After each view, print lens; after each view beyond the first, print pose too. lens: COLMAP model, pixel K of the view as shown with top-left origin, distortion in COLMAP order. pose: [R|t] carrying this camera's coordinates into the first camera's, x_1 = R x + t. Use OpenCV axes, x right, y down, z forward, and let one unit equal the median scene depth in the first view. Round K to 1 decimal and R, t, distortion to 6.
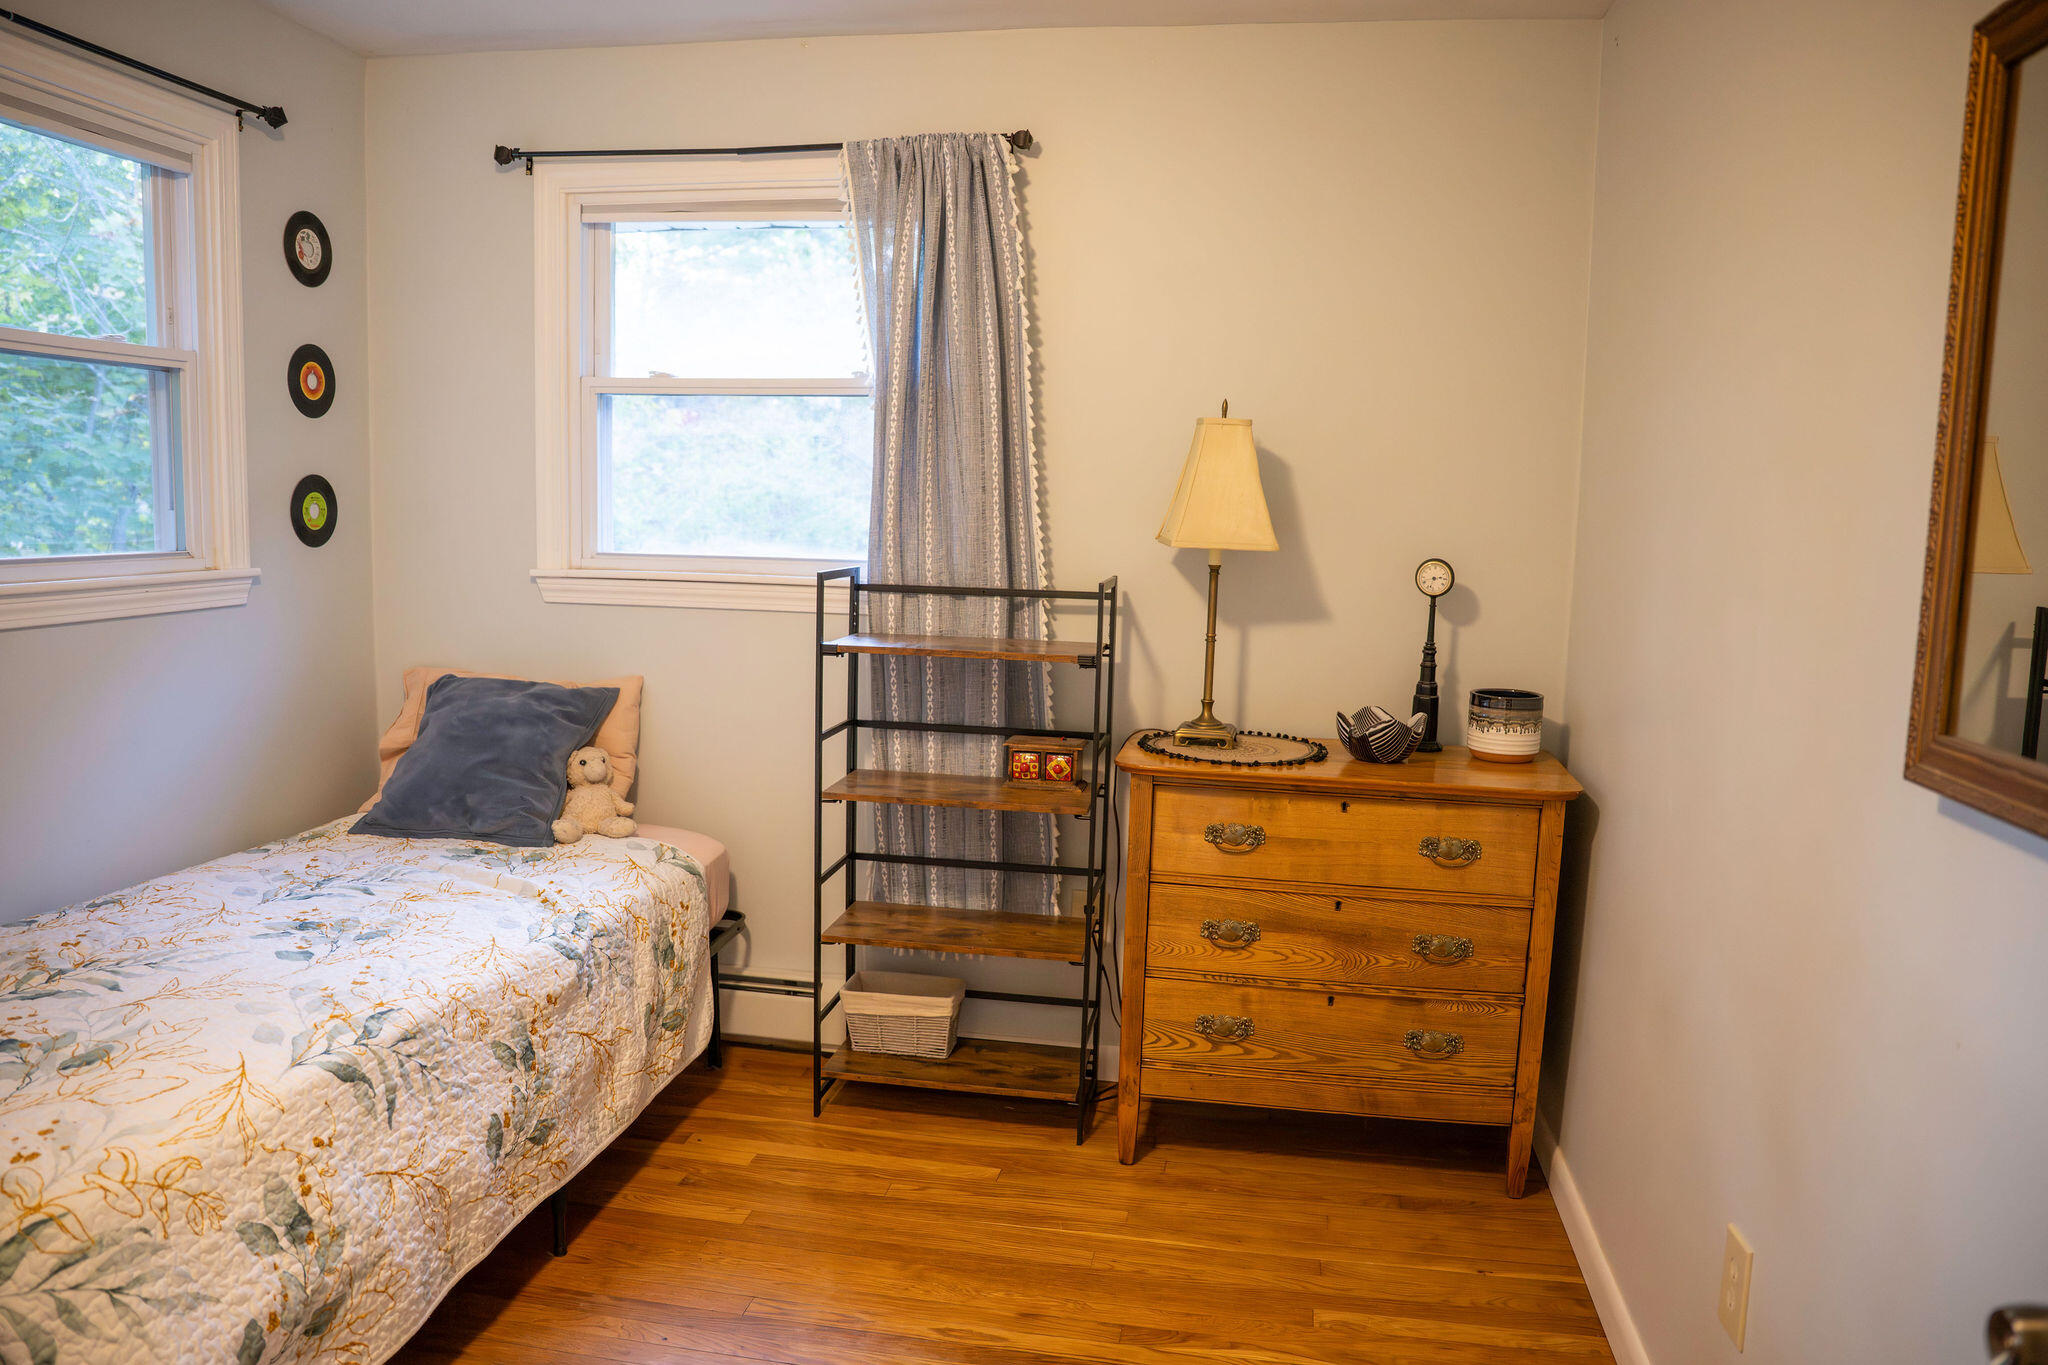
lens RADIAL K [[1410.1, 0, 1020.5], [0, 1410.1, 676.6], [0, 0, 1]] dist [-0.139872, 0.095250]
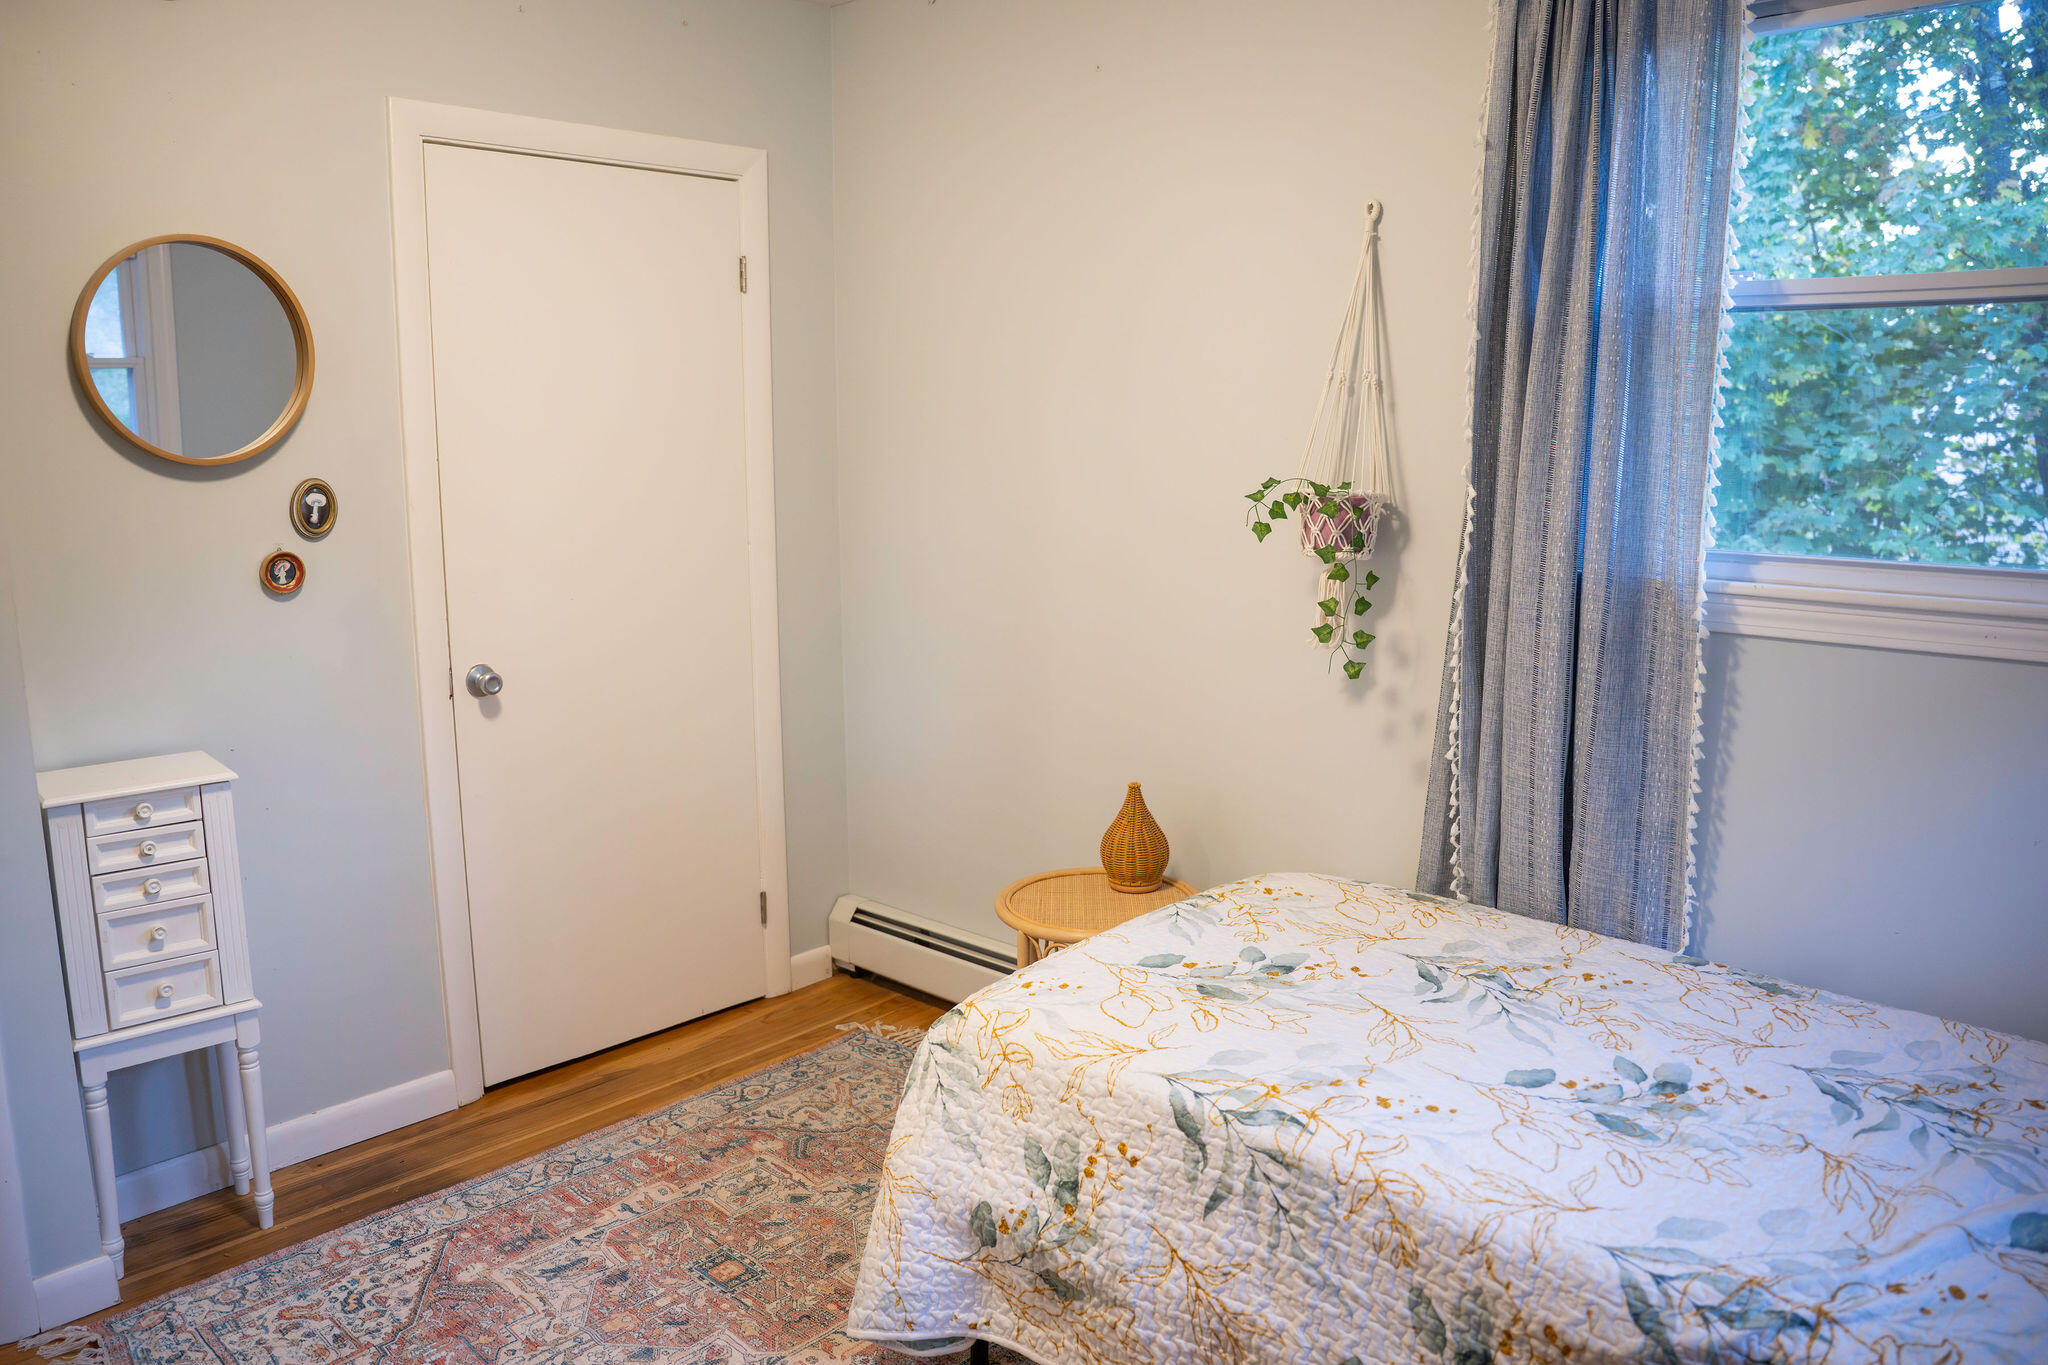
lens RADIAL K [[1410.1, 0, 1020.5], [0, 1410.1, 676.6], [0, 0, 1]] dist [-0.139872, 0.095250]
pose [[-0.519200, 0.118376, -0.846415, 0.288837], [-0.122004, 0.969953, 0.210492, -0.166341], [0.845900, 0.212553, -0.489157, 1.223261]]
